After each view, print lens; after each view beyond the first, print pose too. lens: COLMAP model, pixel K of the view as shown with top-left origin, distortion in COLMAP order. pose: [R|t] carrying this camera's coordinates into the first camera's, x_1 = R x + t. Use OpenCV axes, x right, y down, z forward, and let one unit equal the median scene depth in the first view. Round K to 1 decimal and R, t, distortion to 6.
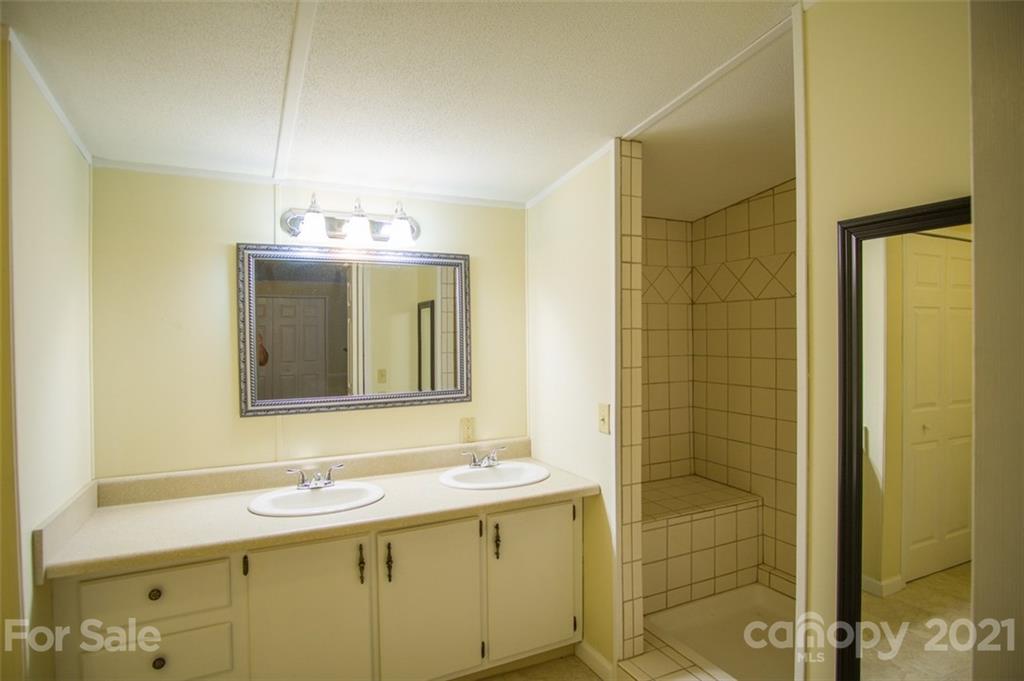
lens RADIAL K [[551.5, 0, 512.0], [0, 551.5, 340.5], [0, 0, 1]] dist [-0.032851, 0.009957]
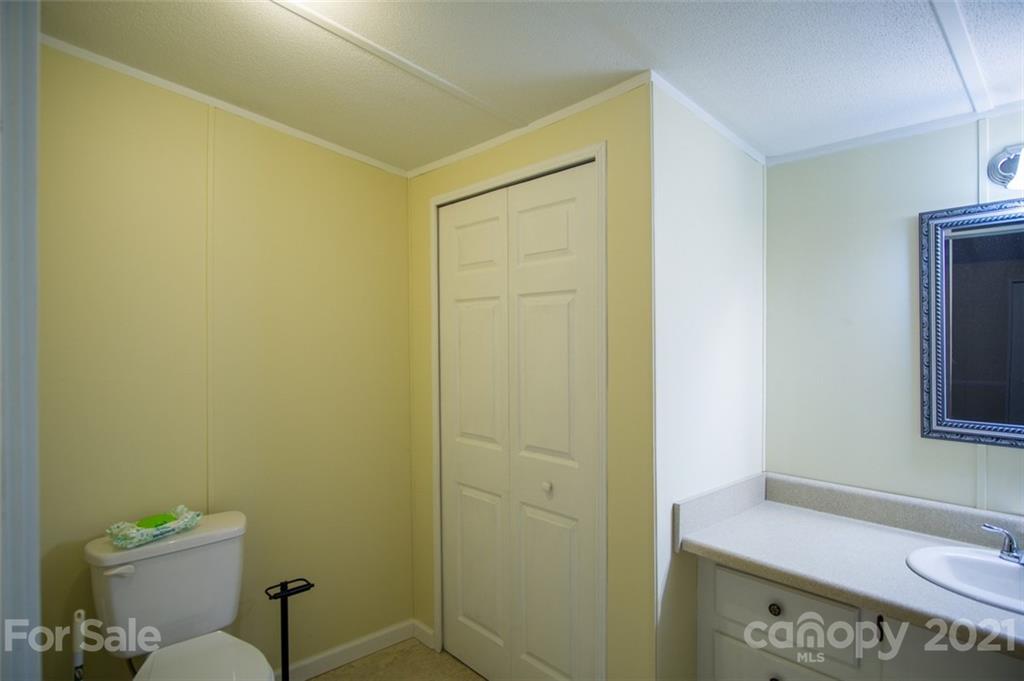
lens RADIAL K [[551.5, 0, 512.0], [0, 551.5, 340.5], [0, 0, 1]] dist [-0.032851, 0.009957]
pose [[0.274859, 0.015380, -0.961362, 0.082738], [-0.007154, 0.999877, 0.013951, -0.003579], [0.961458, 0.003043, 0.274935, 0.228789]]
